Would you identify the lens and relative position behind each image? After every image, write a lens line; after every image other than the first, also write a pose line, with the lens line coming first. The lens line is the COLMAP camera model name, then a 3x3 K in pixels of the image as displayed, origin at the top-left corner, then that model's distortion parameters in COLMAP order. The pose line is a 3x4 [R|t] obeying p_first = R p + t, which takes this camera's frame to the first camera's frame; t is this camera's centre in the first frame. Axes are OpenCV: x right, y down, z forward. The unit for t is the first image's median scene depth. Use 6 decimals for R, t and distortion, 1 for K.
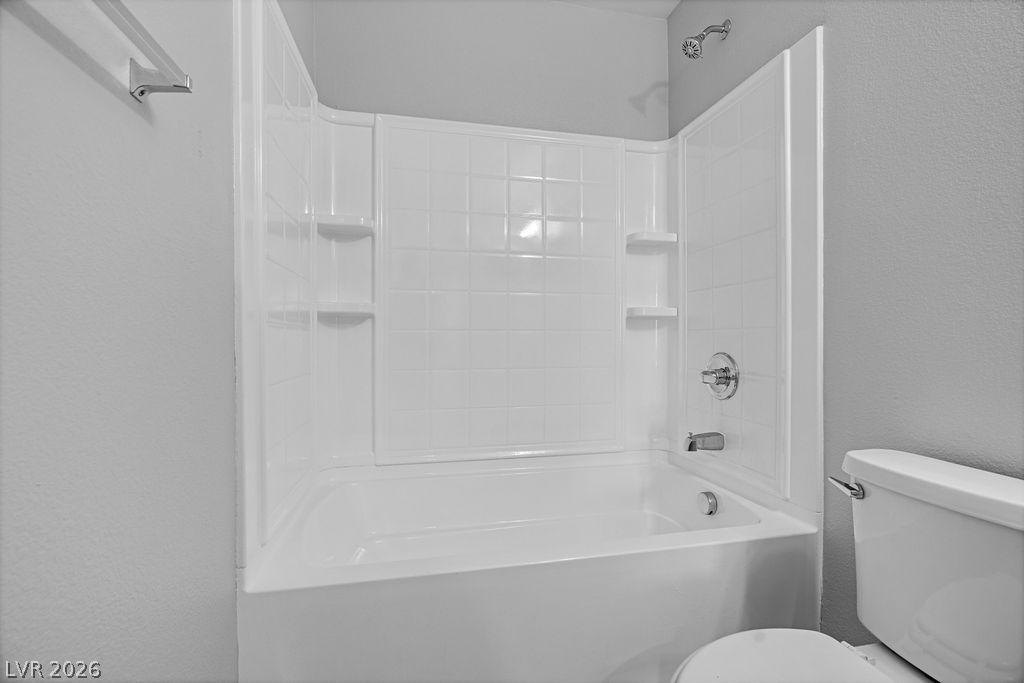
lens RADIAL K [[460.1, 0, 510.5], [0, 460.1, 325.2], [0, 0, 1]] dist [-0.001014, 0.000150]
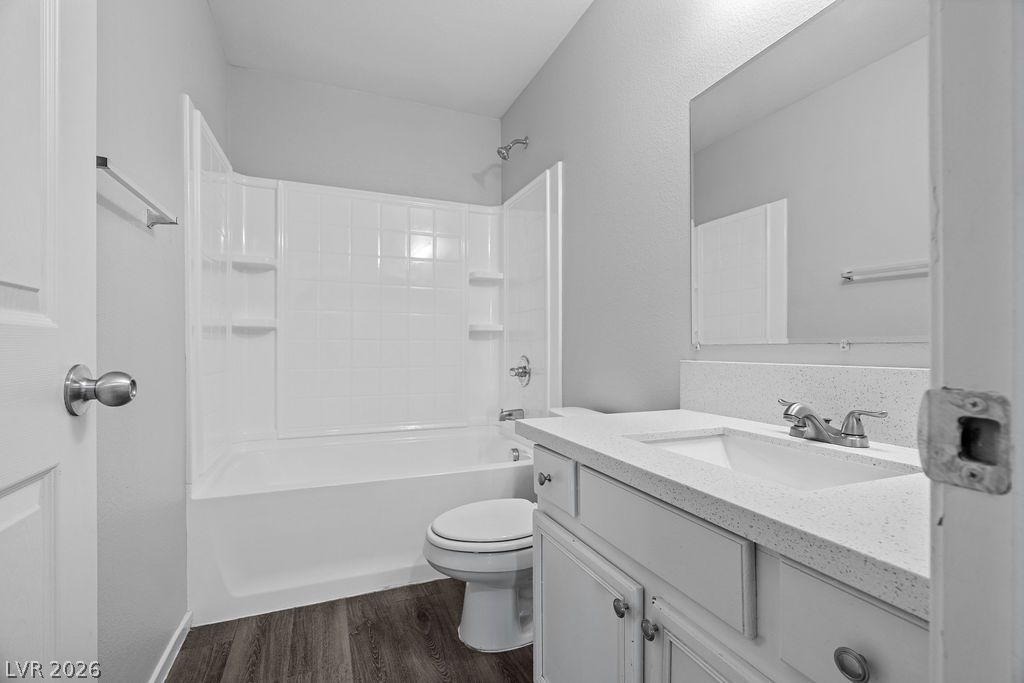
lens RADIAL K [[461.6, 0, 511.1], [0, 461.6, 339.7], [0, 0, 1]] dist [-0.007996, 0.001088]
pose [[0.984300, 0.007818, 0.176330, 0.153764], [-0.011069, 0.999786, 0.017464, -0.020114], [-0.176155, -0.019141, 0.984176, -0.485335]]
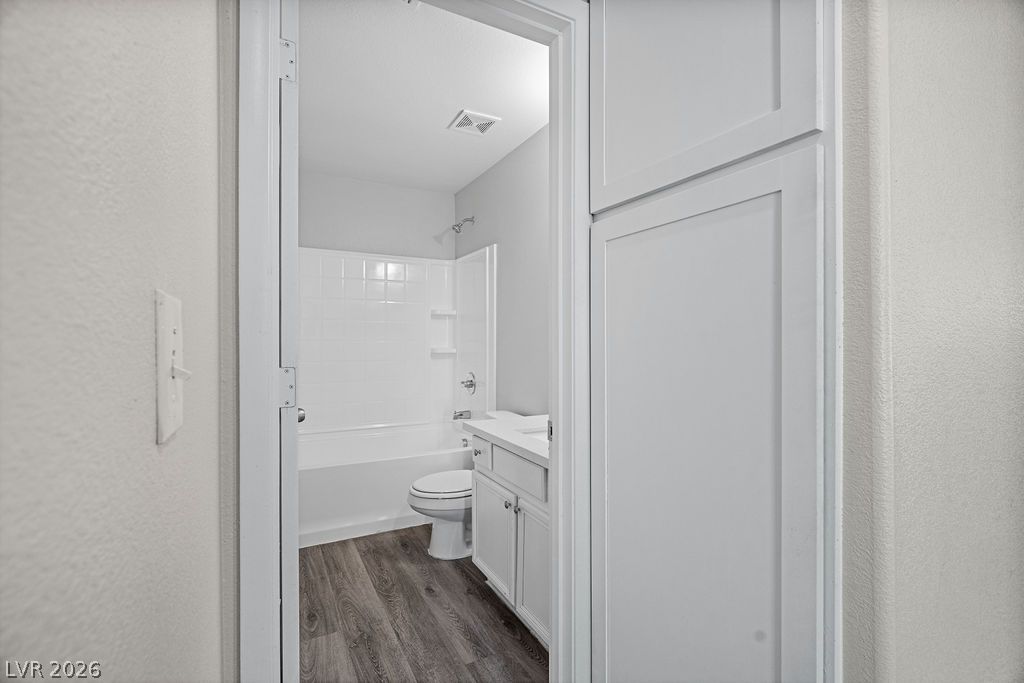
lens RADIAL K [[461.6, 0, 511.1], [0, 461.6, 339.7], [0, 0, 1]] dist [-0.007996, 0.001088]
pose [[0.961550, 0.006330, 0.274556, 0.057435], [-0.015610, 0.999378, 0.031631, -0.161991], [-0.274185, -0.034700, 0.961051, -1.078618]]
